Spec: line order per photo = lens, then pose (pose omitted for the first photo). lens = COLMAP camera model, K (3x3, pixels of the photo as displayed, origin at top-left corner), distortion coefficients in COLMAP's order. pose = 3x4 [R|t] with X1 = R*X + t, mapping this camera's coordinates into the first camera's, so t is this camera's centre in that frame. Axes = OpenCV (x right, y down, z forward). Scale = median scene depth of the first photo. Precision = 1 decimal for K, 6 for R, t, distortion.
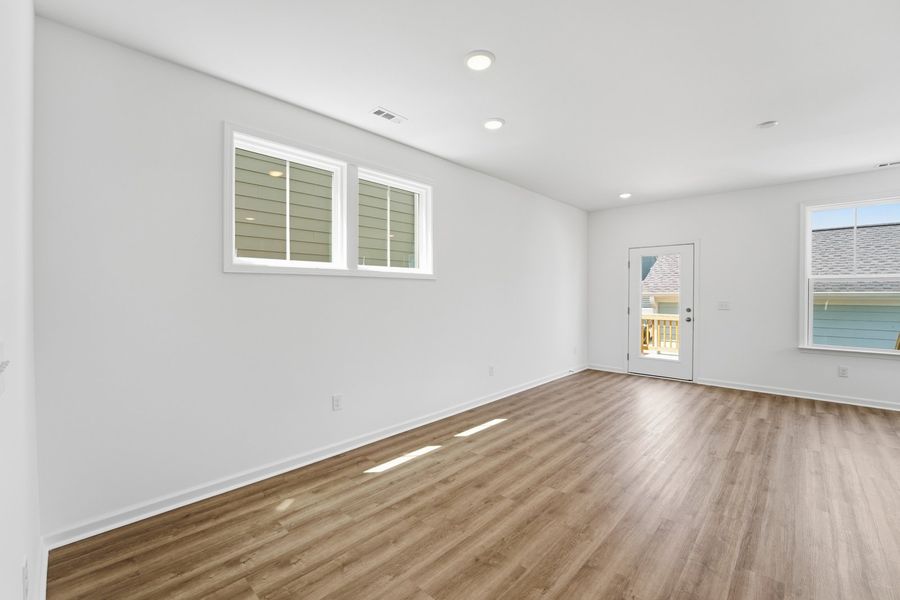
lens RADIAL K [[379.8, 0, 444.2], [0, 379.8, 291.6], [0, 0, 1]] dist [-0.026113, 0.002129]
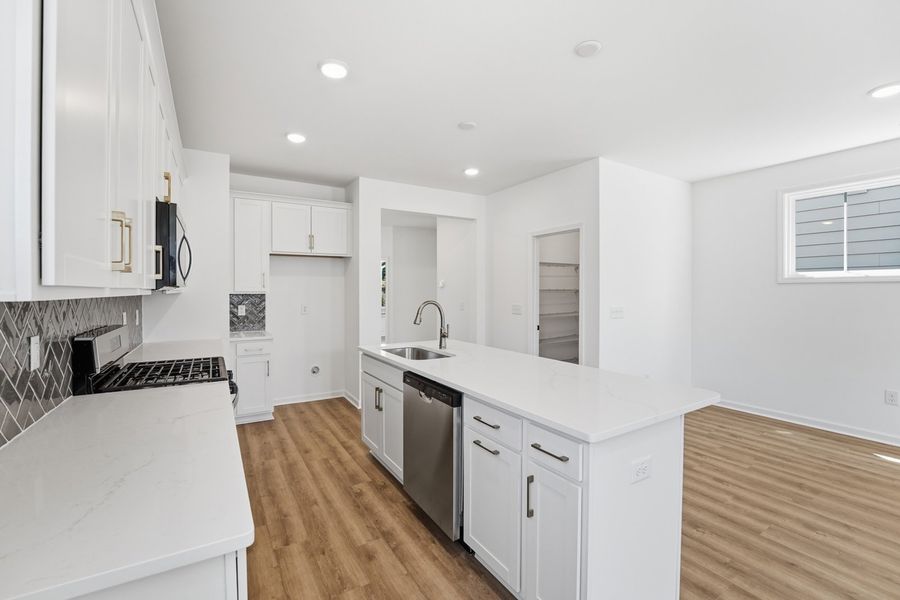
lens RADIAL K [[379.8, 0, 439.1], [0, 379.8, 306.8], [0, 0, 1]] dist [-0.026113, 0.002129]
pose [[-0.271552, 0.037948, -0.961675, 1.130827], [0.001341, 0.999236, 0.039051, -0.016279], [0.962423, 0.009315, -0.271396, 0.021554]]
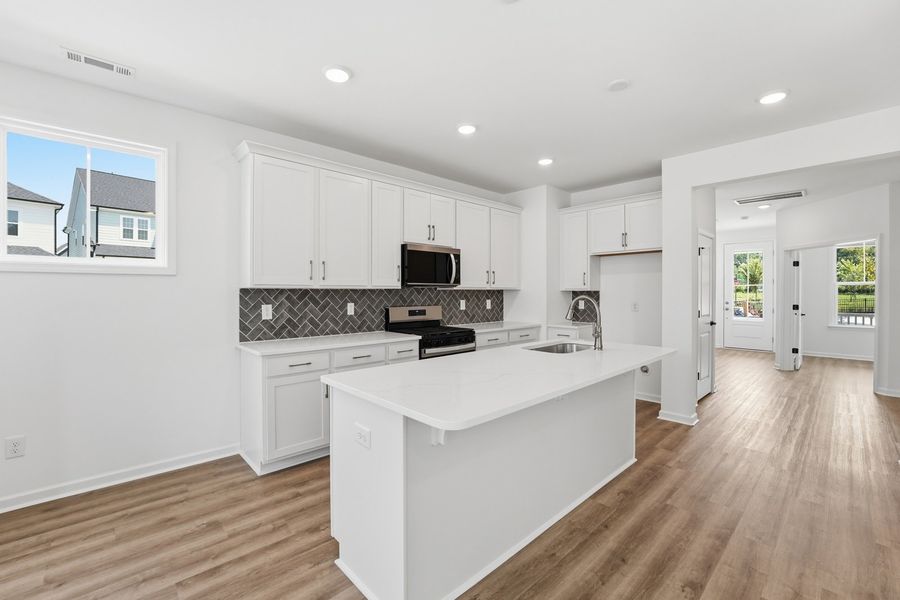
lens RADIAL K [[379.8, 0, 439.0], [0, 379.8, 293.9], [0, 0, 1]] dist [-0.026113, 0.002129]
pose [[-0.997437, 0.000718, 0.071550, 0.448953], [0.000847, 0.999998, 0.001783, 0.000148], [-0.071549, 0.001839, -0.997435, 0.695921]]
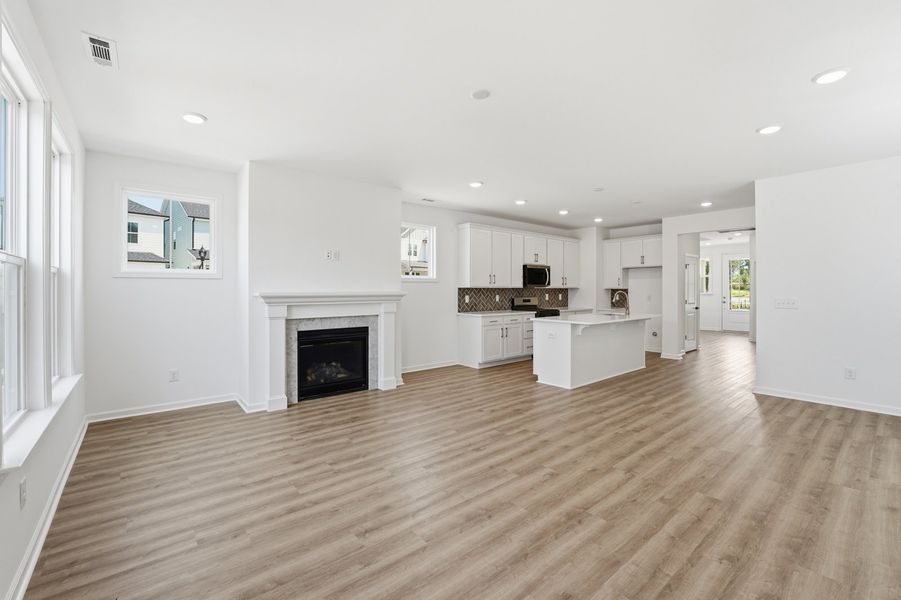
lens RADIAL K [[380.3, 0, 440.1], [0, 380.3, 290.1], [0, 0, 1]] dist [-0.026113, 0.002129]
pose [[-0.991311, 0.001194, 0.131536, 0.888644], [0.000936, 0.999998, -0.002023, 0.004409], [-0.131538, -0.001883, -0.991309, 1.983187]]
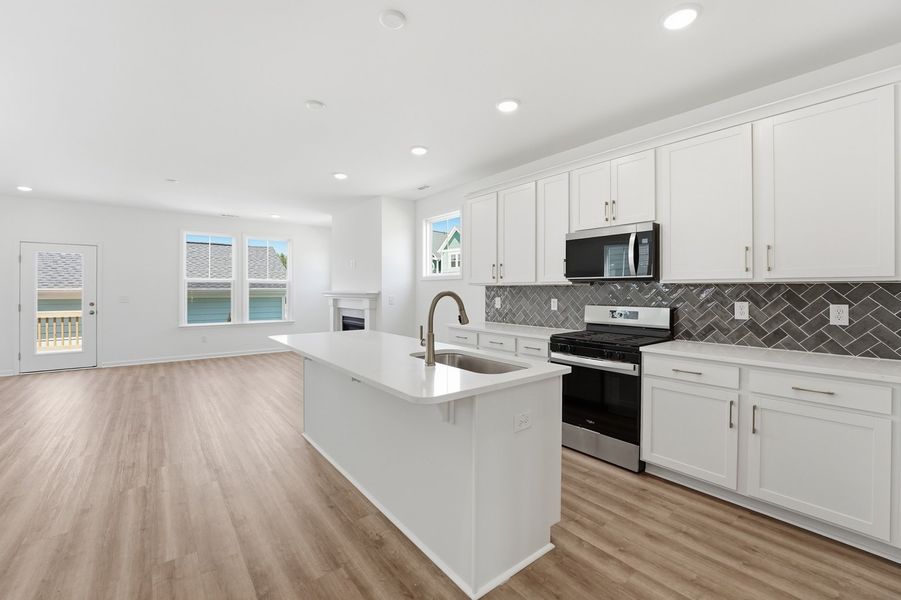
lens RADIAL K [[380.3, 0, 444.1], [0, 380.3, 290.6], [0, 0, 1]] dist [-0.026113, 0.002129]
pose [[0.148313, -0.001348, 0.988940, -0.550164], [-0.003687, 0.999991, 0.001916, 0.003306], [-0.988934, -0.003930, 0.148306, -0.387585]]
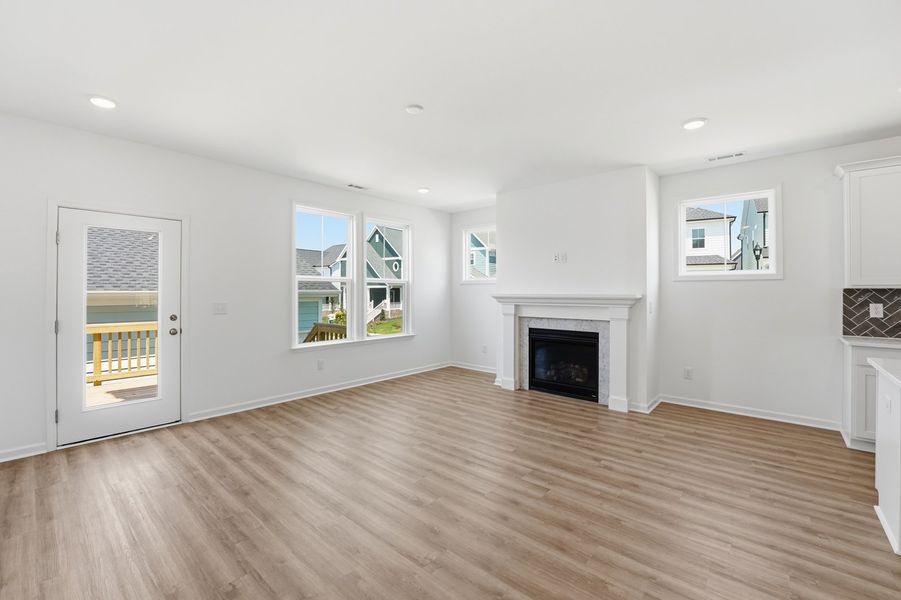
lens RADIAL K [[380.3, 0, 444.2], [0, 380.3, 288.2], [0, 0, 1]] dist [-0.026113, 0.002129]
pose [[-0.034817, 0.008099, 0.999361, -0.071081], [-0.003677, 0.999959, -0.008232, -0.000295], [-0.999387, -0.003961, -0.034786, 1.015041]]
